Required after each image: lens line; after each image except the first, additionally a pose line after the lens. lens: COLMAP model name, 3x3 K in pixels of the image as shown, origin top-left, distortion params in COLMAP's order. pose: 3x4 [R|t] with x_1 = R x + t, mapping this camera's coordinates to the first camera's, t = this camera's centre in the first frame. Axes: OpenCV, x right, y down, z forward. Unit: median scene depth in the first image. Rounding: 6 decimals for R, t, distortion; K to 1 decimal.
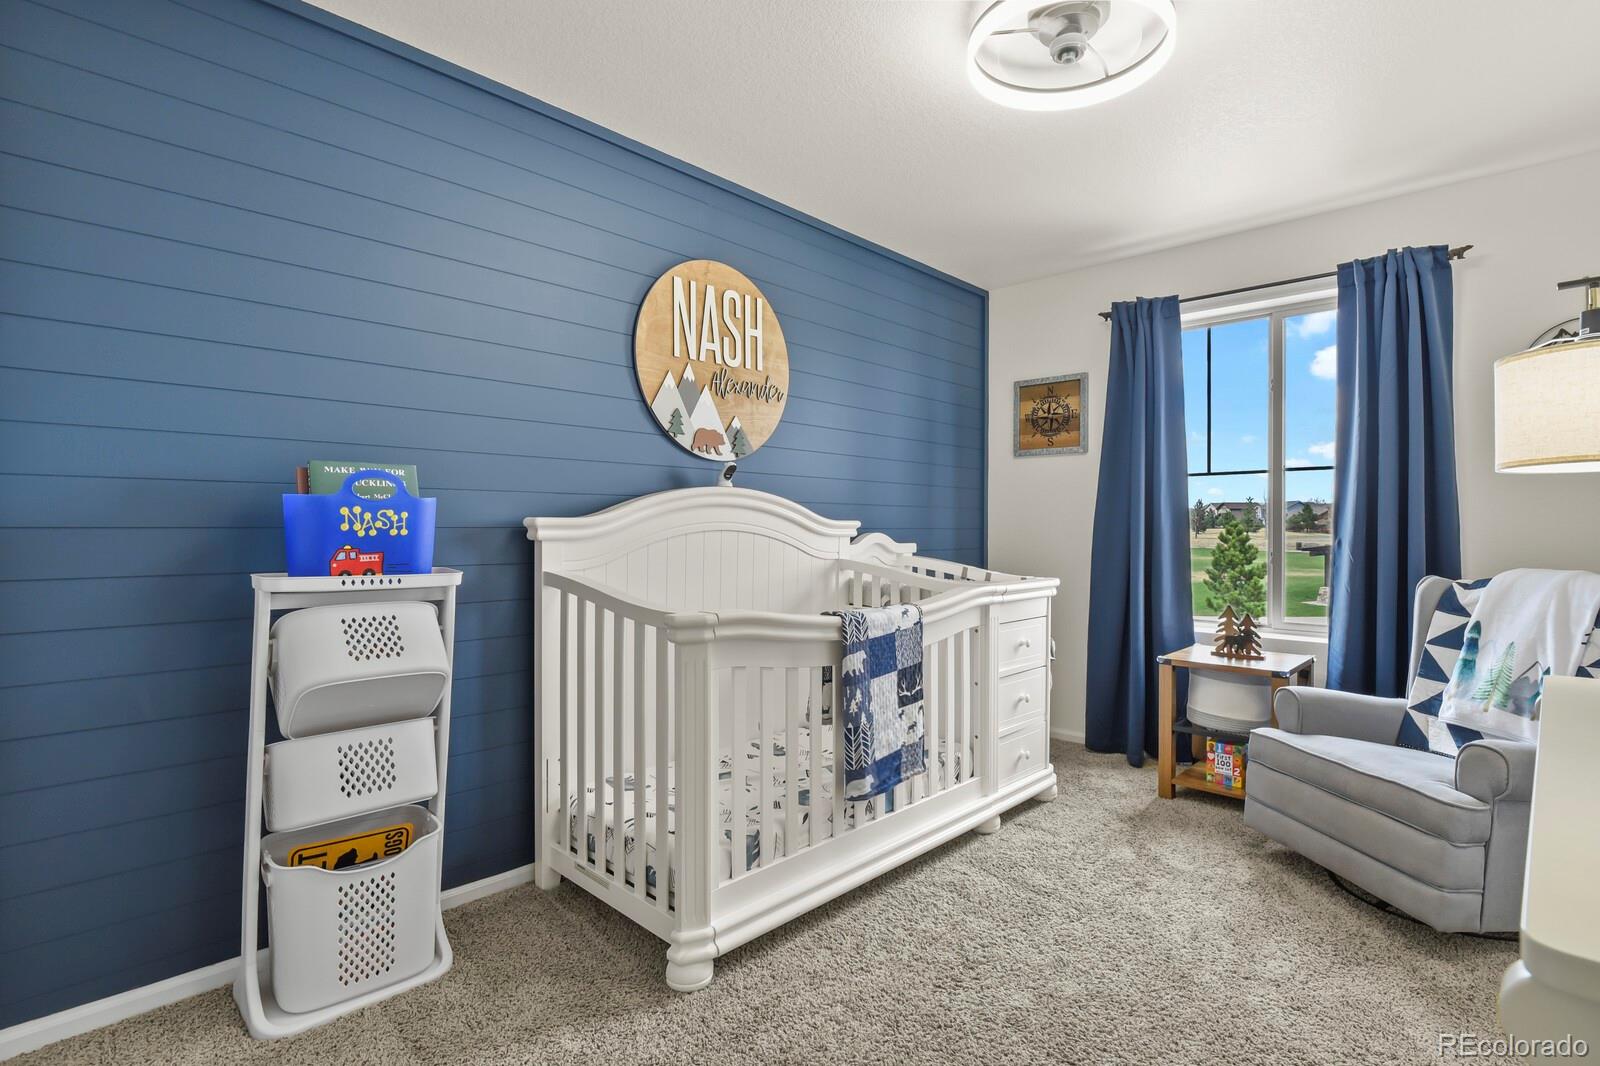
lens RADIAL K [[778.9, 0, 804.9], [0, 778.9, 528.4], [0, 0, 1]] dist [-0.010677, -0.003652]
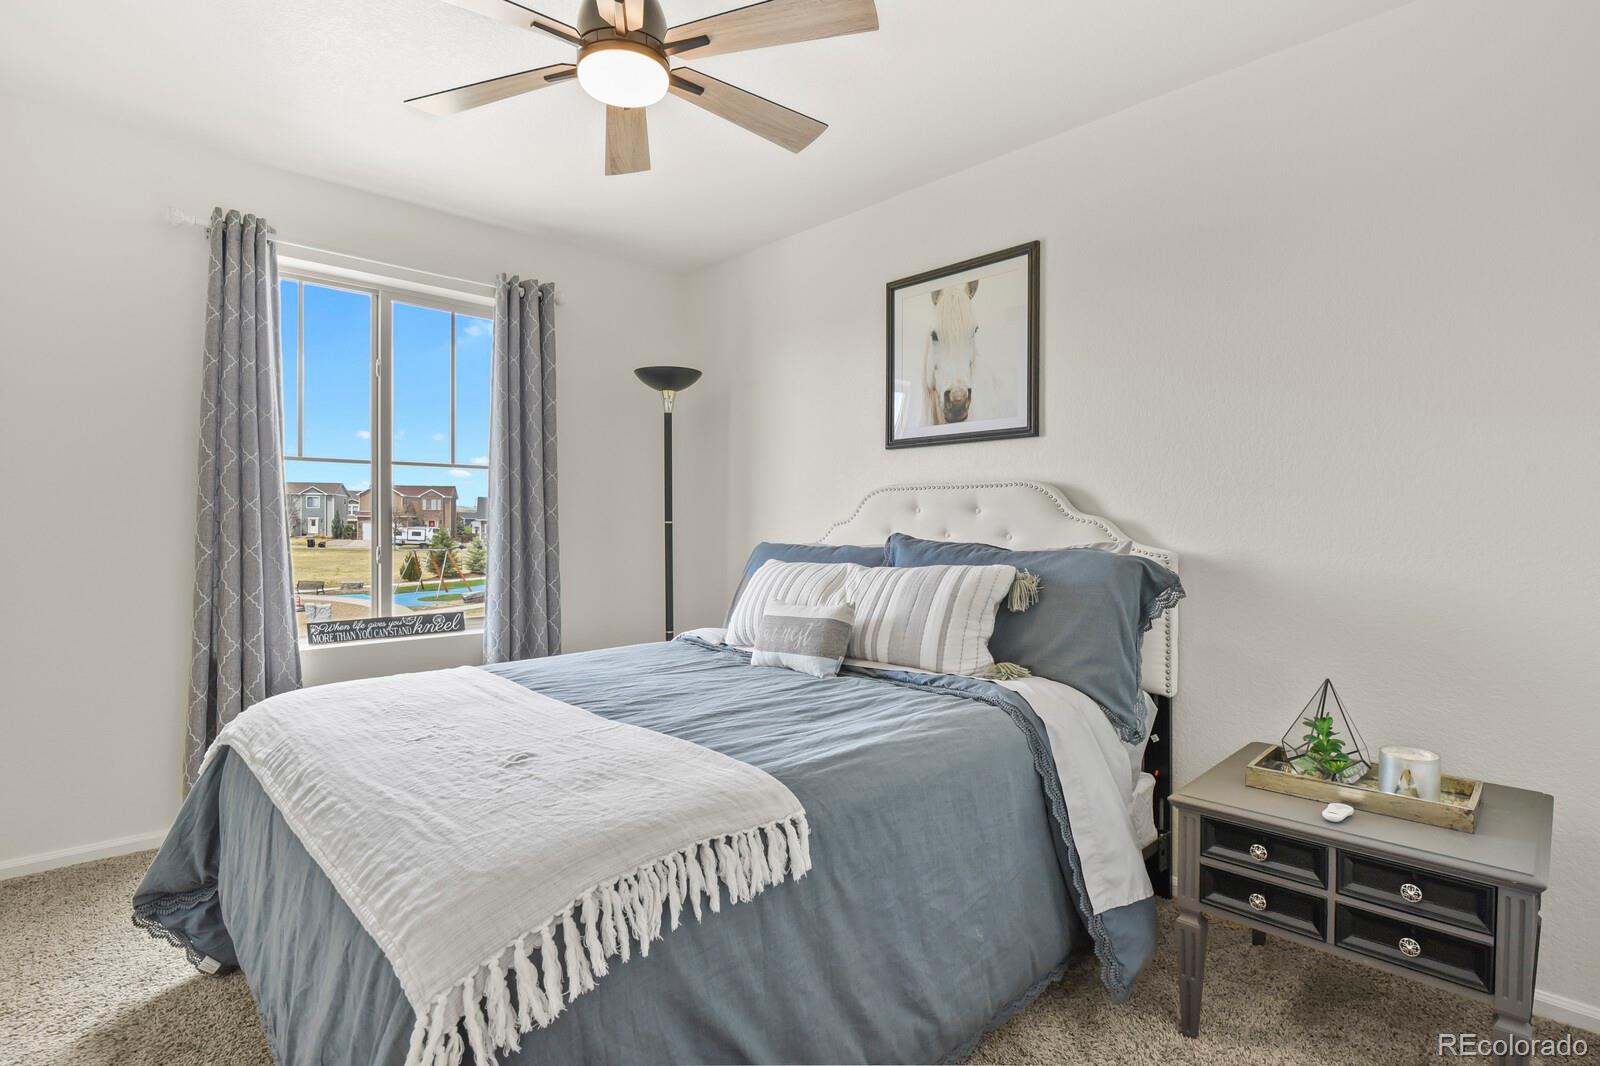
lens RADIAL K [[778.9, 0, 804.9], [0, 778.9, 532.5], [0, 0, 1]] dist [-0.010677, -0.003652]
pose [[0.019201, -0.012422, 0.999738, -0.368992], [0.001793, 0.999922, 0.012390, -0.000482], [-0.999814, 0.001554, 0.019222, 0.520736]]
